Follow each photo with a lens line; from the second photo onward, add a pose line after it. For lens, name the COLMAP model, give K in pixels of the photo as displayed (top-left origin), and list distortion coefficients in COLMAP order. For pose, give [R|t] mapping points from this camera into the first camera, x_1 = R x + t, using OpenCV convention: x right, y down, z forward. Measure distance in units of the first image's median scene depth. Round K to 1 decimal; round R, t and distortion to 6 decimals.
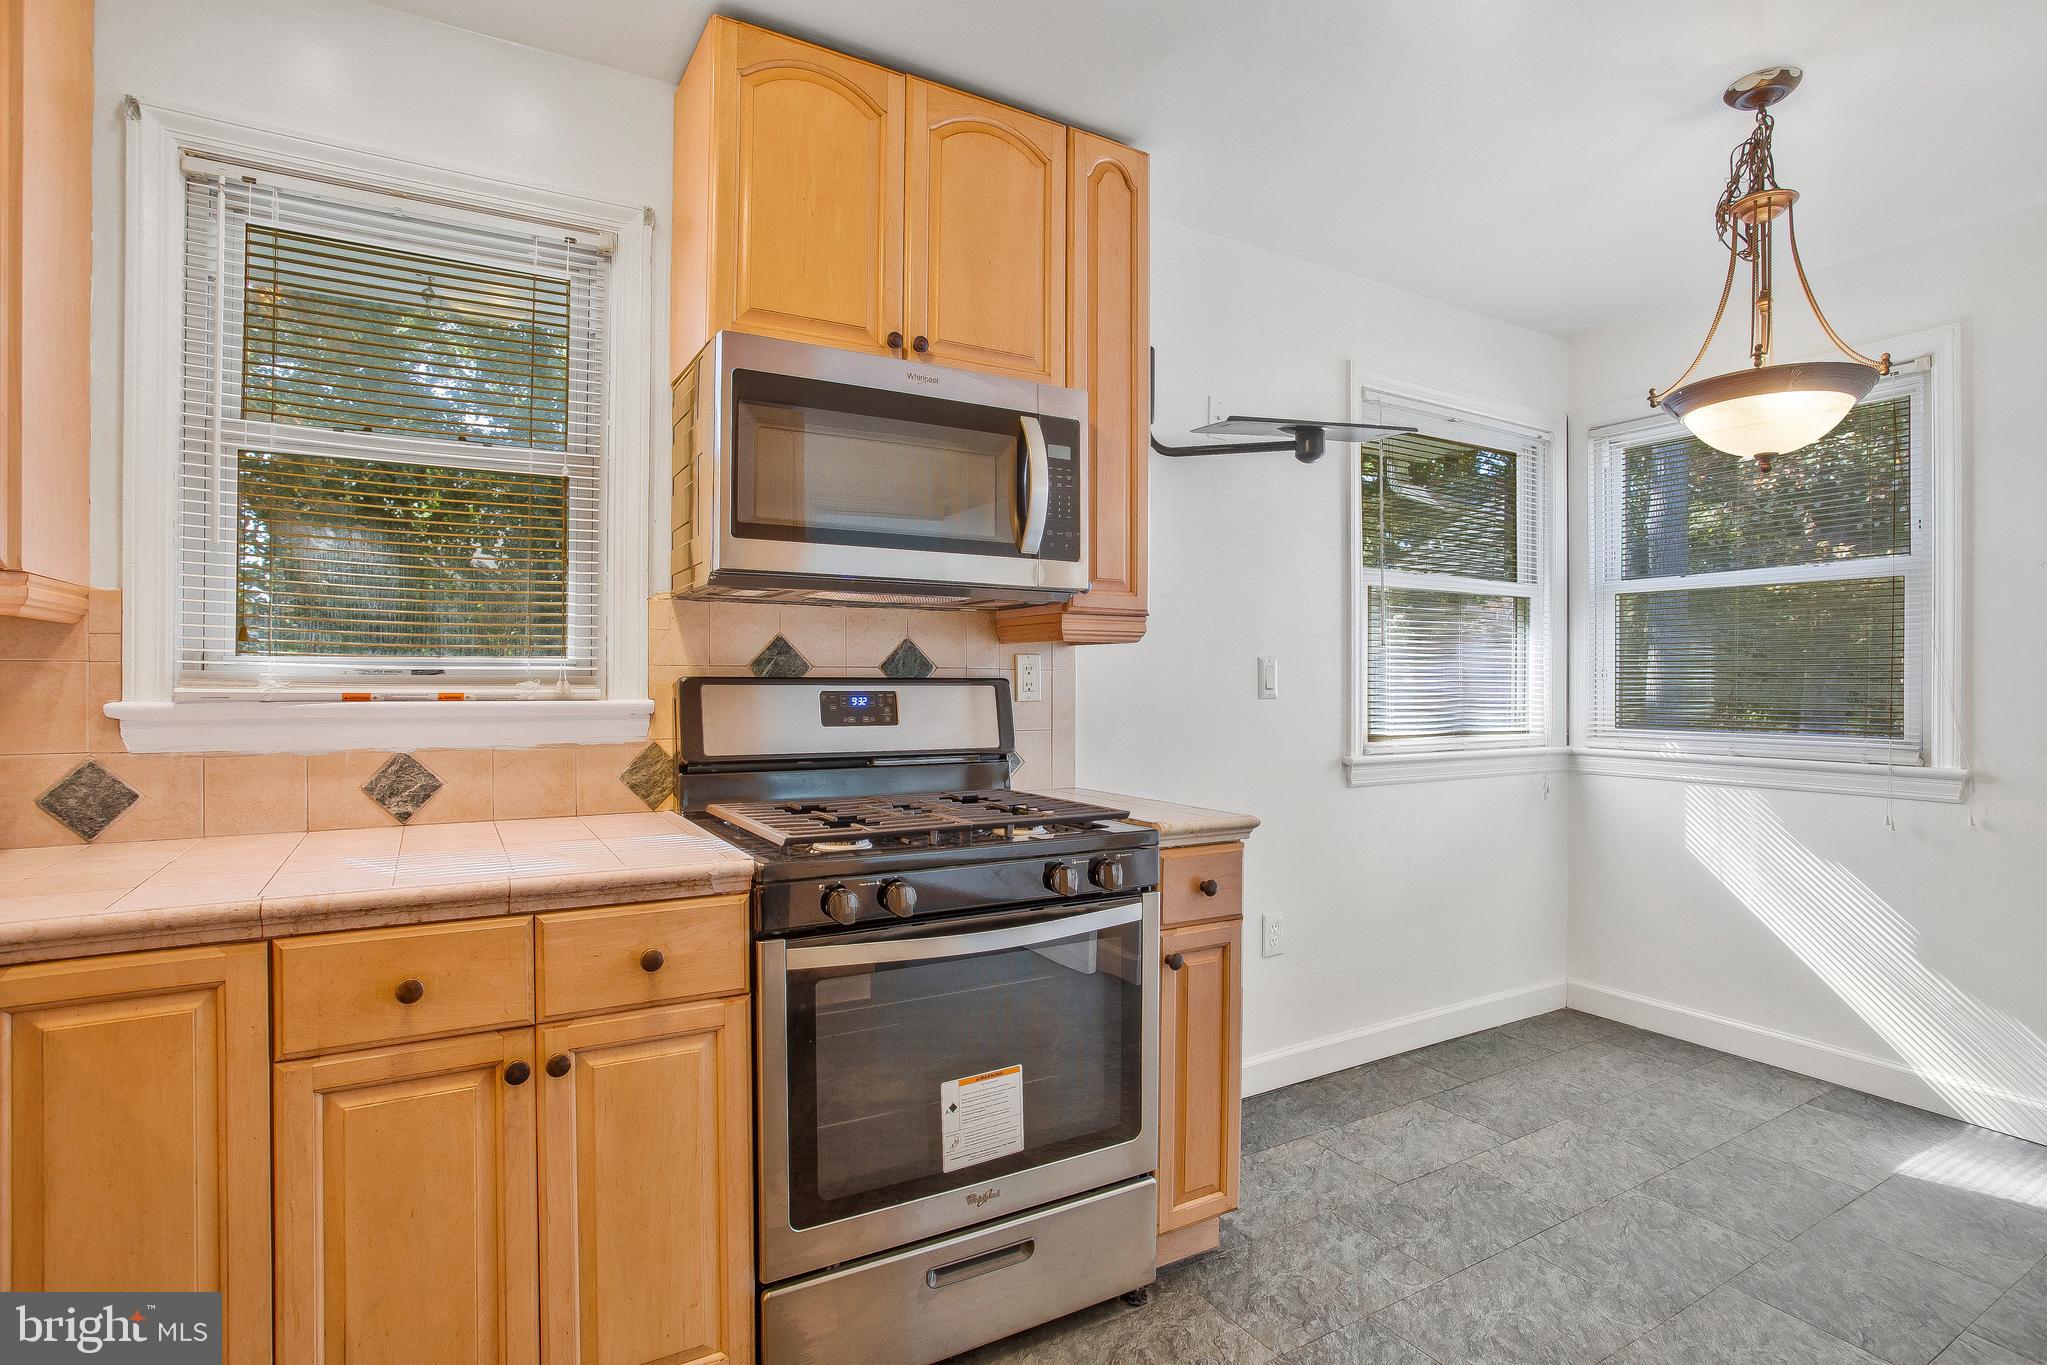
lens RADIAL K [[1031.4, 0, 1029.7], [0, 1031.4, 686.6], [0, 0, 1]] dist [-0.055441, 0.017071]
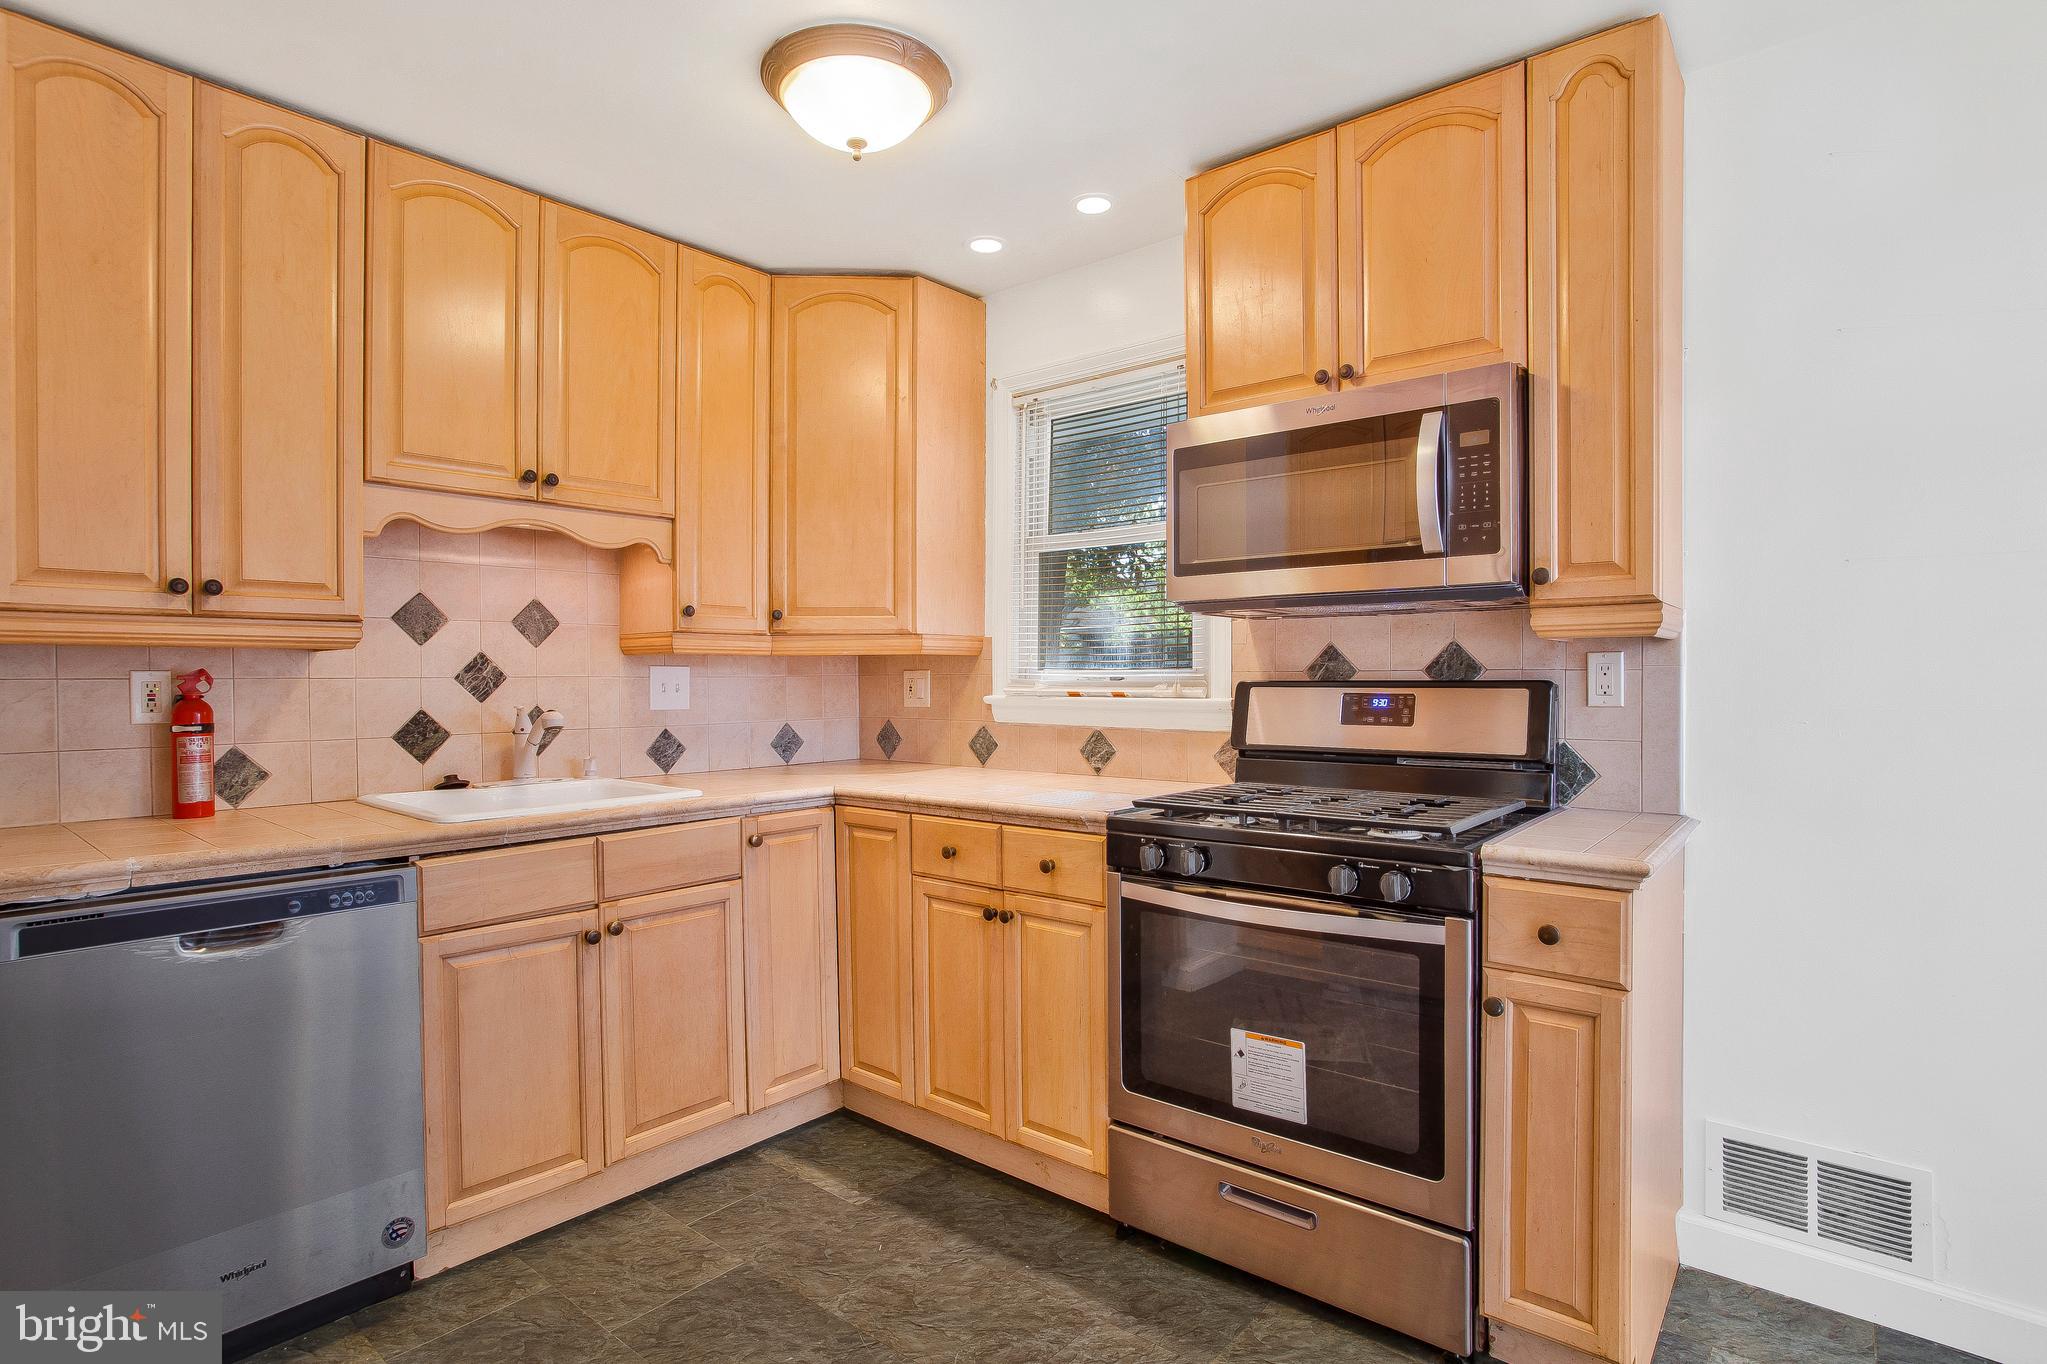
lens RADIAL K [[1031.4, 0, 1031.5], [0, 1031.4, 685.1], [0, 0, 1]] dist [-0.055441, 0.017071]
pose [[0.332791, 0.002403, -0.942997, 0.861772], [0.001077, 0.999995, 0.002928, -0.009192], [0.943000, -0.001990, 0.332787, 0.357947]]
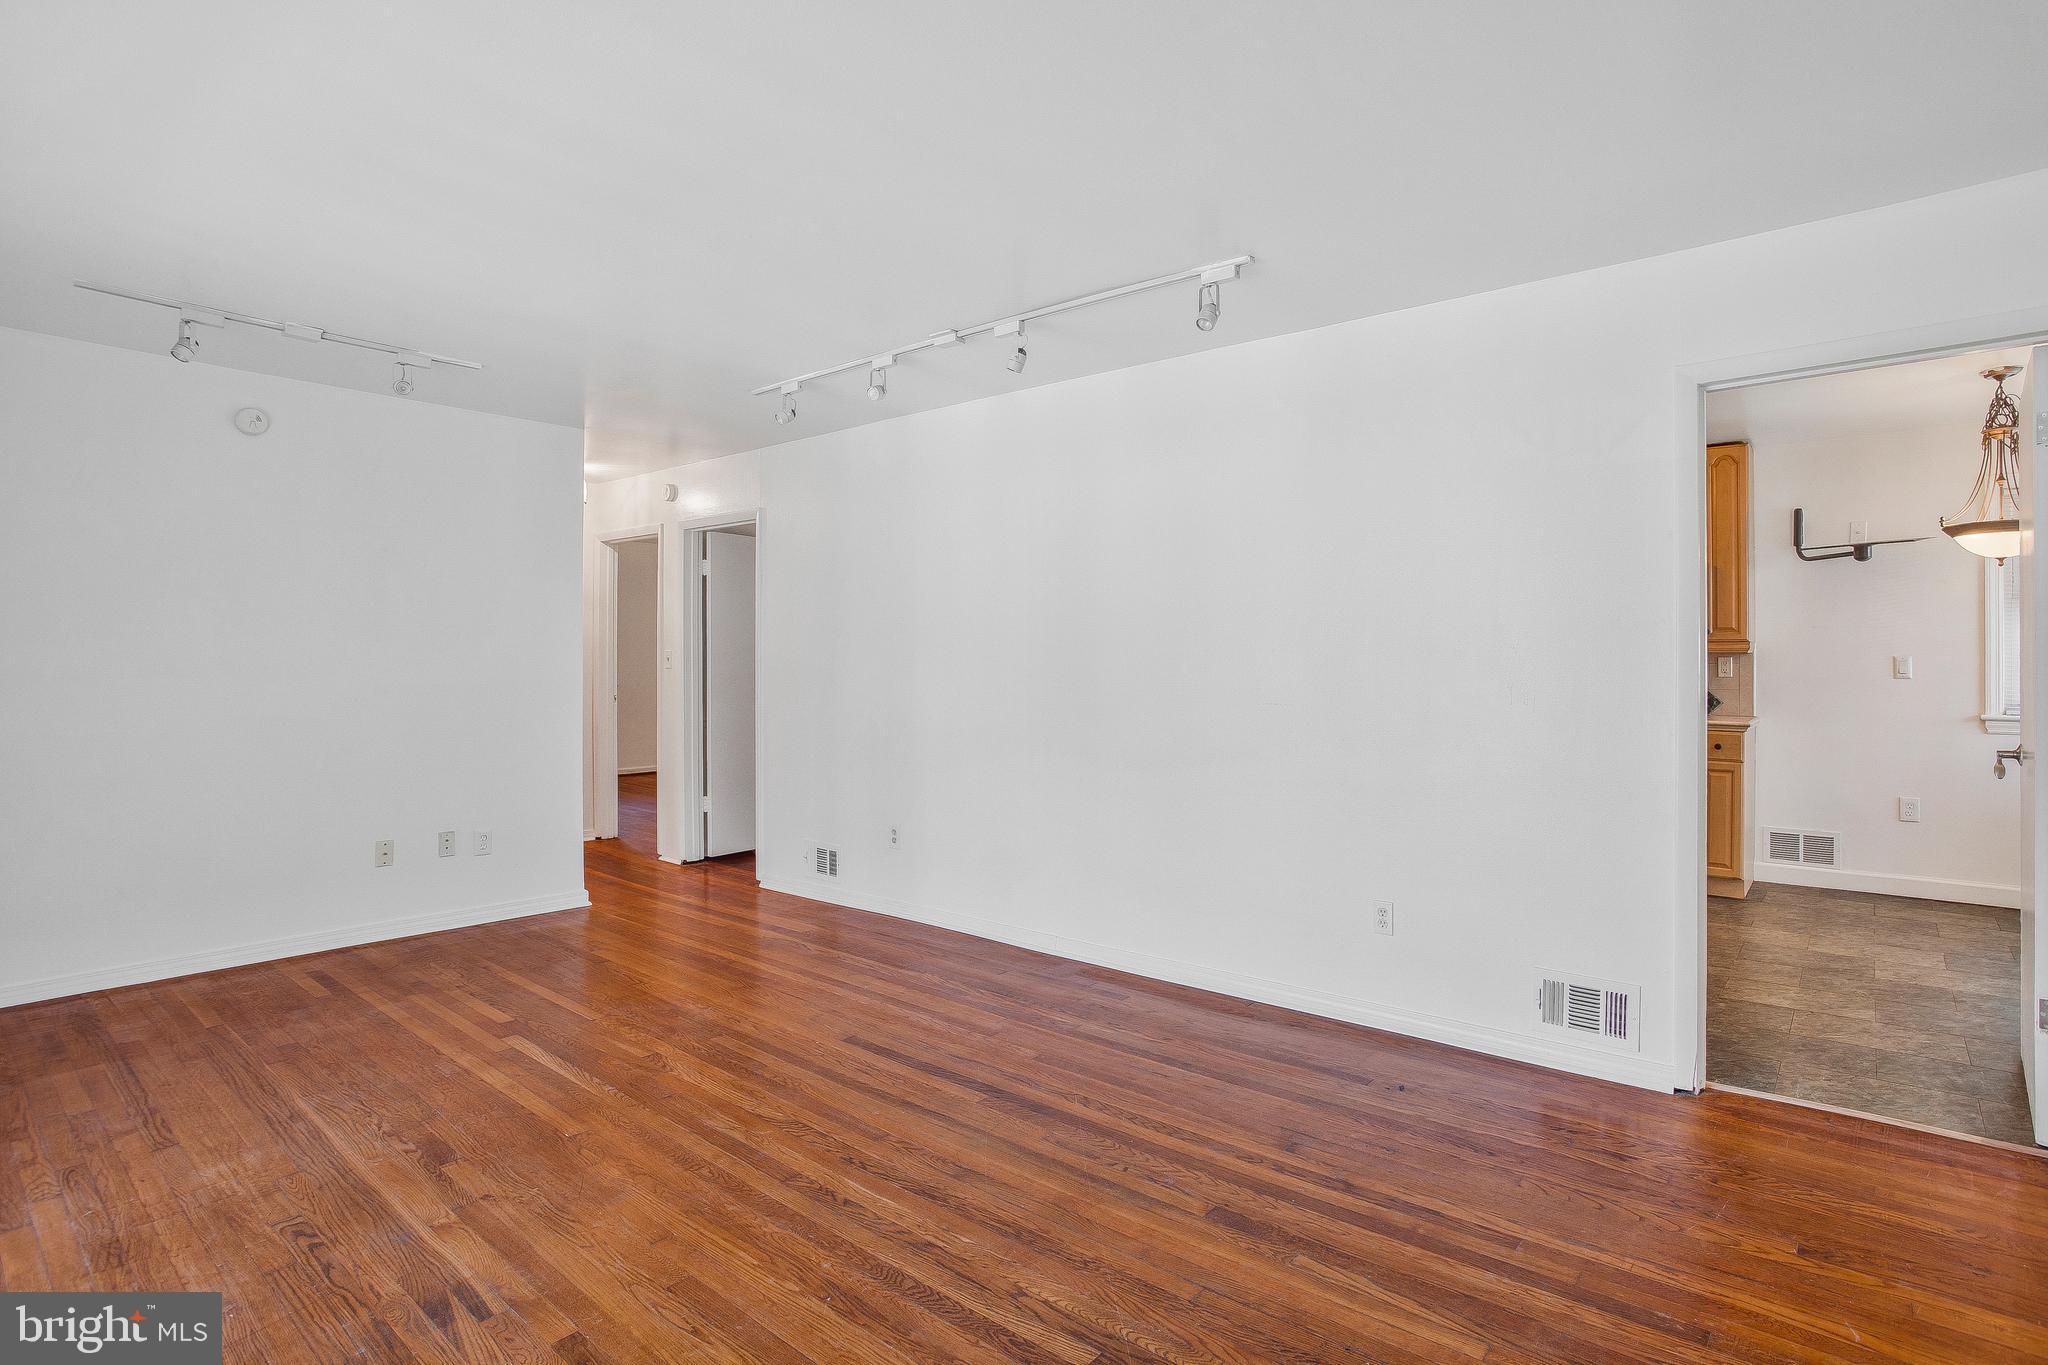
lens RADIAL K [[1031.9, 0, 1055.2], [0, 1031.9, 668.7], [0, 0, 1]] dist [-0.055441, 0.017071]
pose [[0.334197, 0.002500, -0.942500, 2.203544], [-0.001367, 0.999997, 0.002168, -0.012830], [0.942502, 0.000564, 0.334199, -1.584783]]
